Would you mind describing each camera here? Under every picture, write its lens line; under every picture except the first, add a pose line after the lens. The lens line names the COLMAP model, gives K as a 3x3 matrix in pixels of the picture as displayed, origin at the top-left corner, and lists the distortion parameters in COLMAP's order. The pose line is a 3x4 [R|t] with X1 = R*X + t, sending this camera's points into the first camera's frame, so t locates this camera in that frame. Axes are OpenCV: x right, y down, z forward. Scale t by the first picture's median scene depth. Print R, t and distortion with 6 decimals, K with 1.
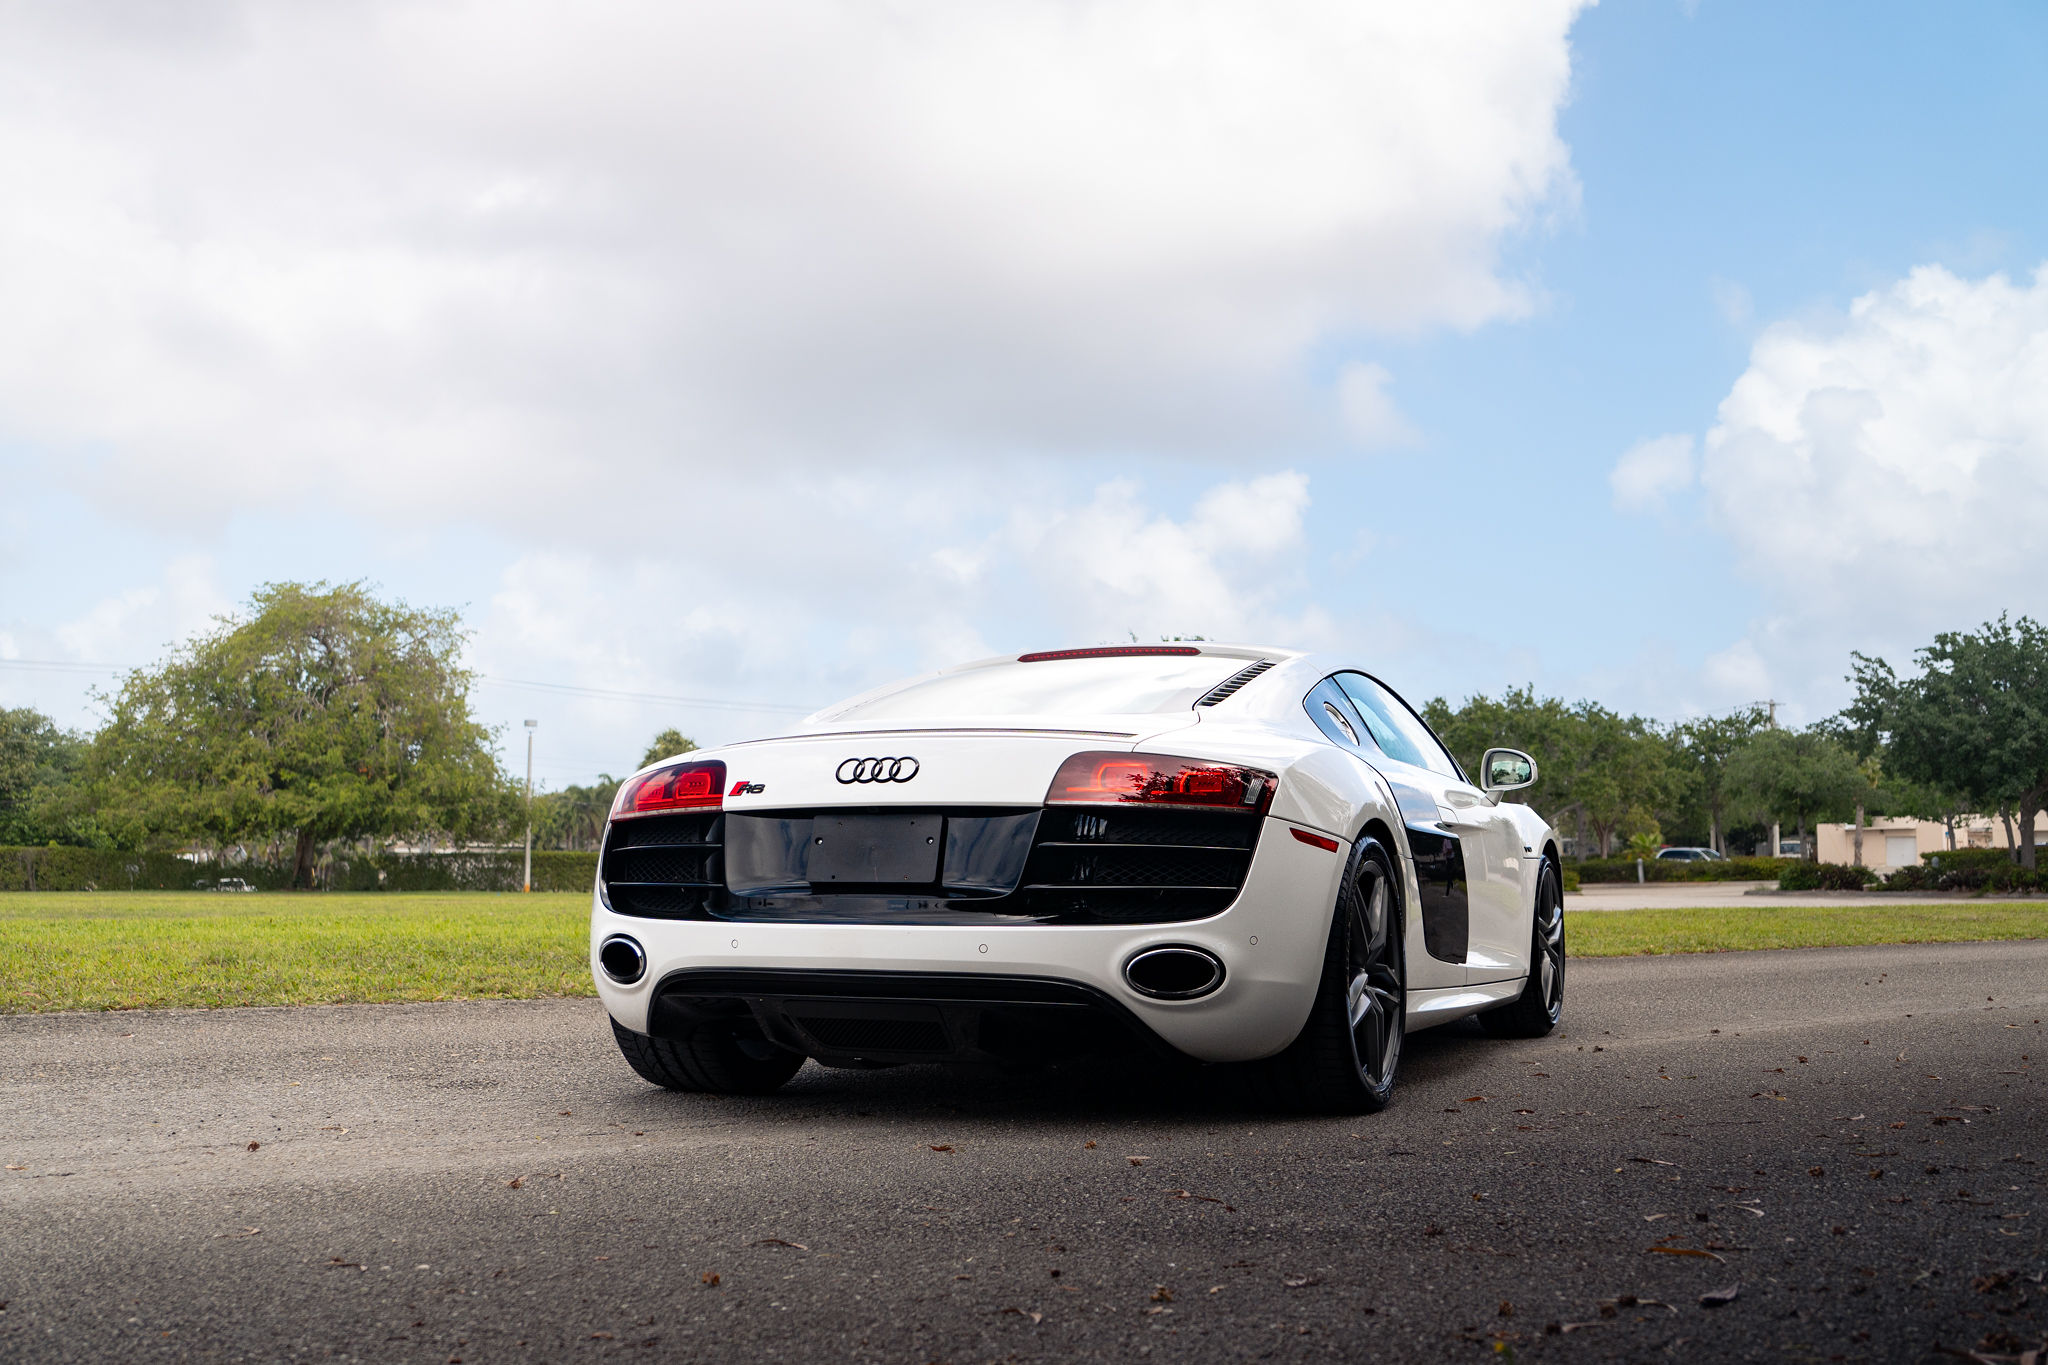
lens RADIAL K [[2064.7, 0, 1034.9], [0, 2064.7, 677.3], [0, 0, 1]] dist [-0.102950, 0.166275]
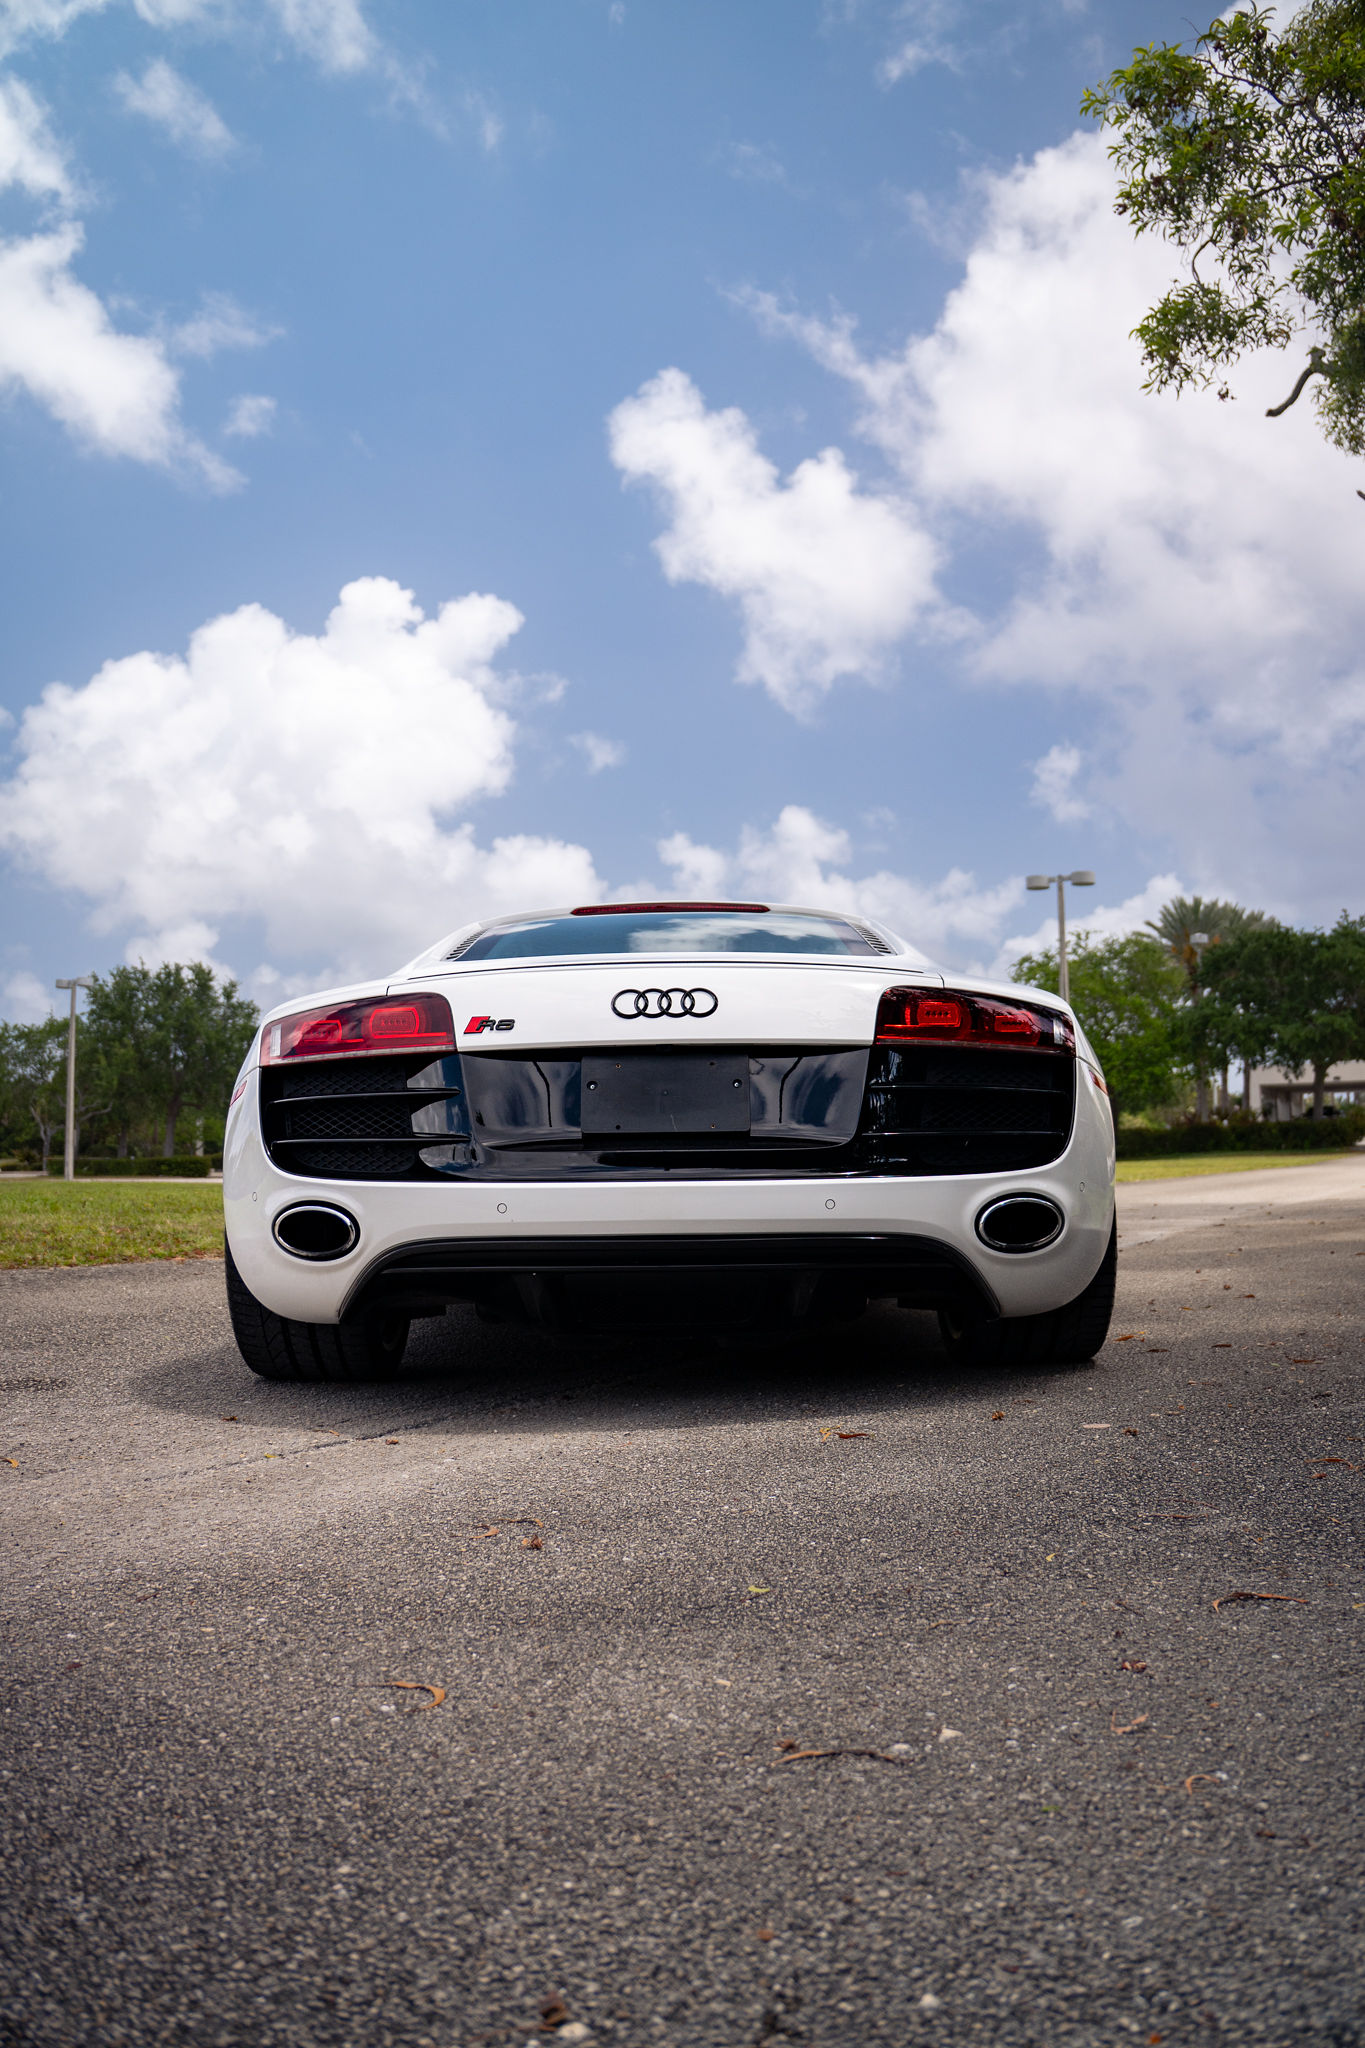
lens RADIAL K [[1625.7, 0, 670.3], [0, 1625.7, 1014.4], [0, 0, 1]] dist [-0.184985, 0.089664]
pose [[0.925819, 0.019124, 0.377482, -0.308540], [-0.021236, 0.999773, 0.001433, 0.045125], [-0.377369, -0.009343, 0.926016, 0.341557]]
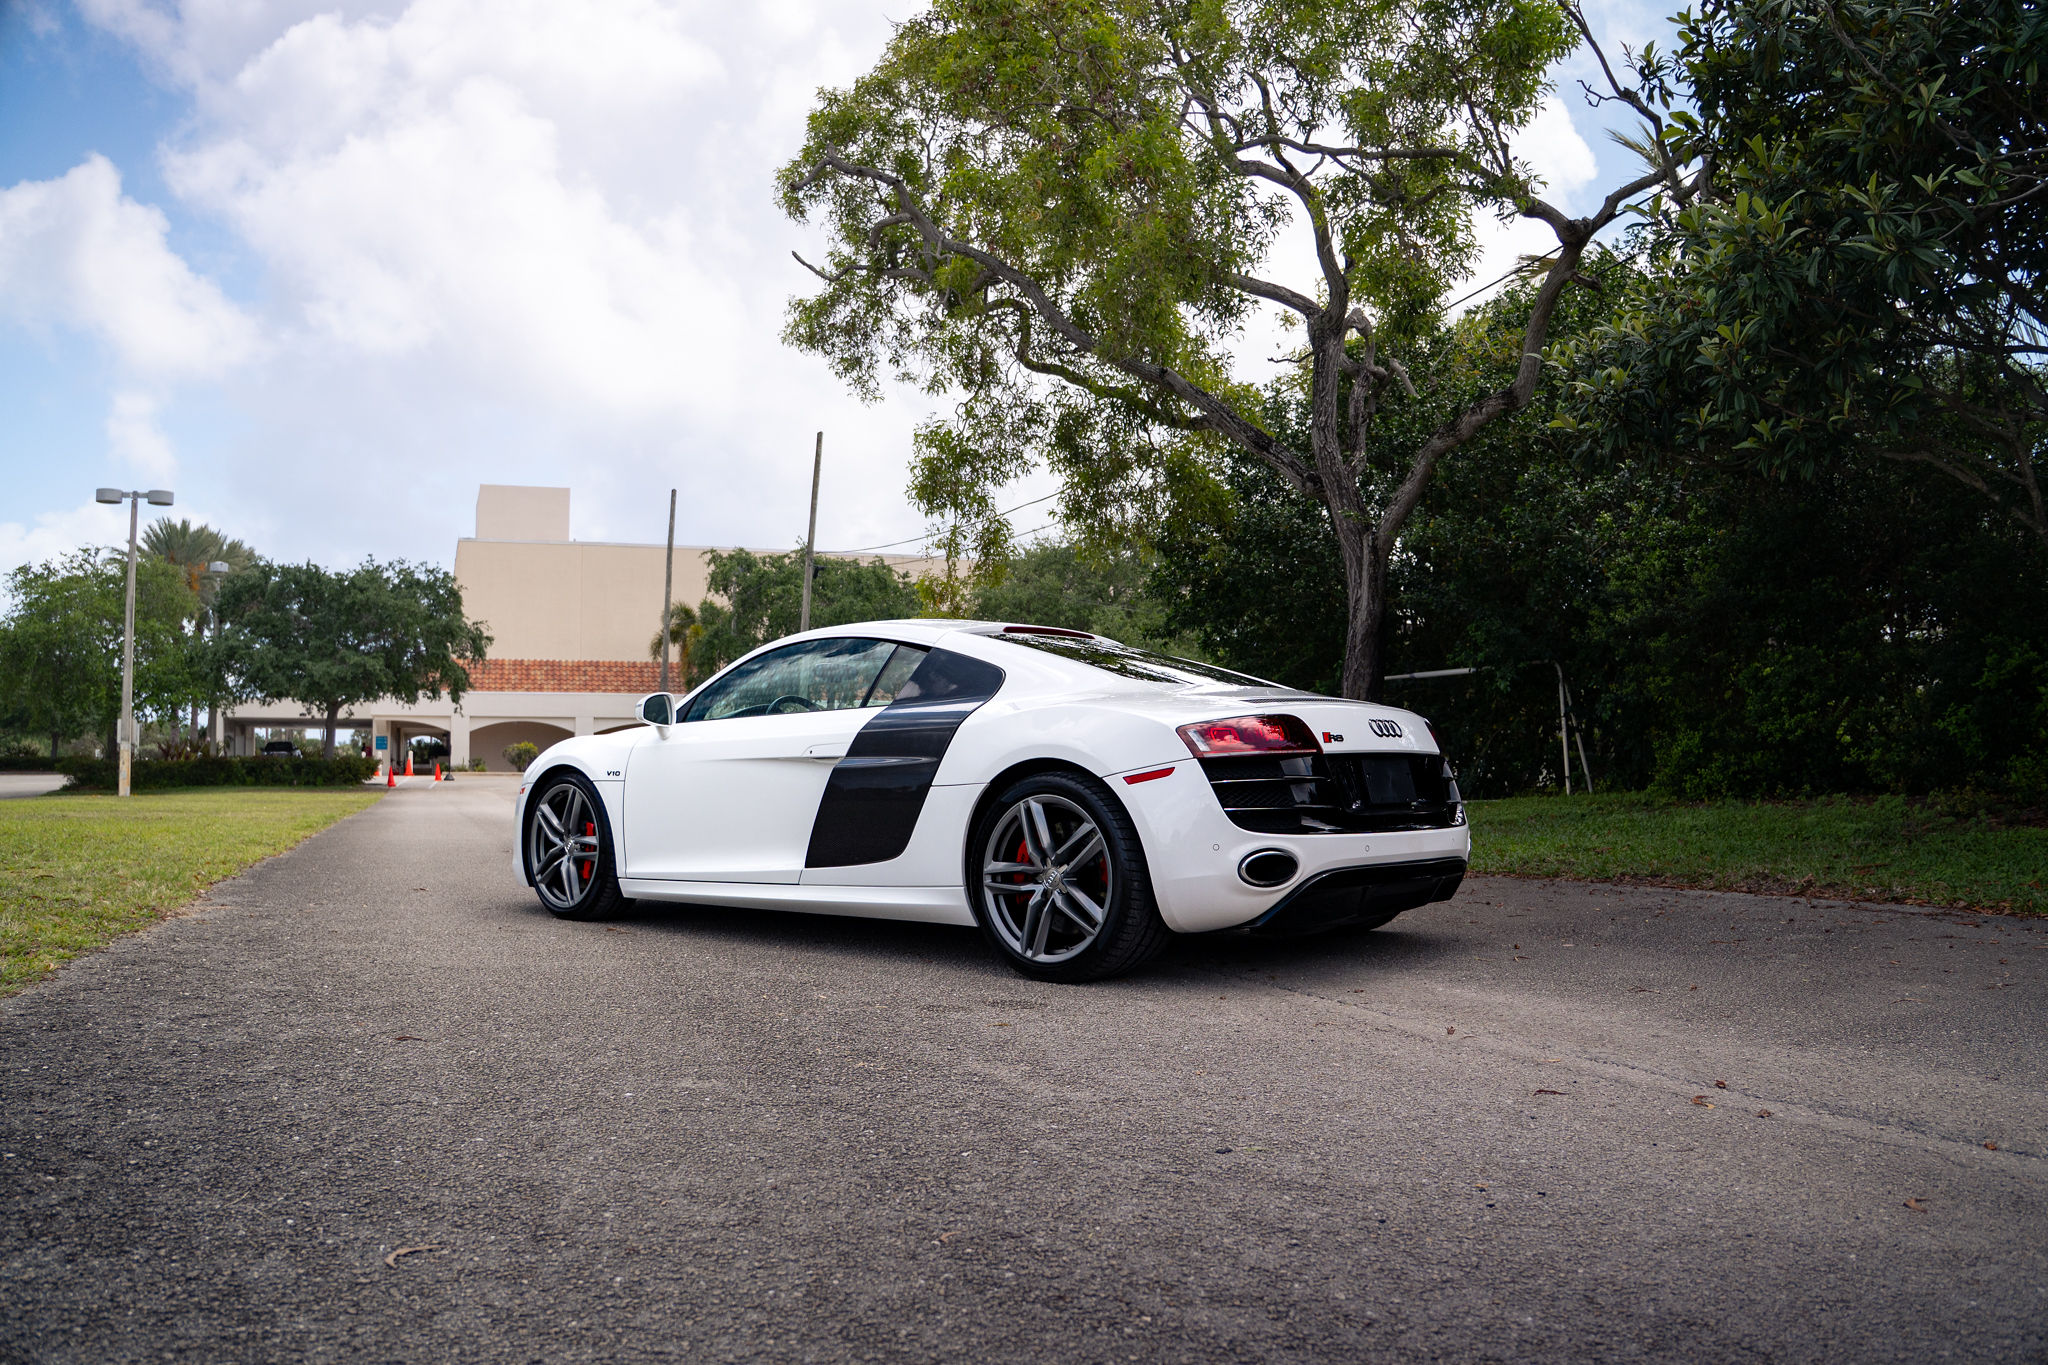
lens RADIAL K [[1625.7, 0, 1024.0], [0, 1625.7, 682.5], [0, 0, 1]] dist [-0.184985, 0.089664]
pose [[0.303031, 0.053338, 0.951487, -1.187231], [-0.086950, 0.995815, -0.028131, 0.062765], [-0.949006, -0.074207, 0.306401, 0.830483]]
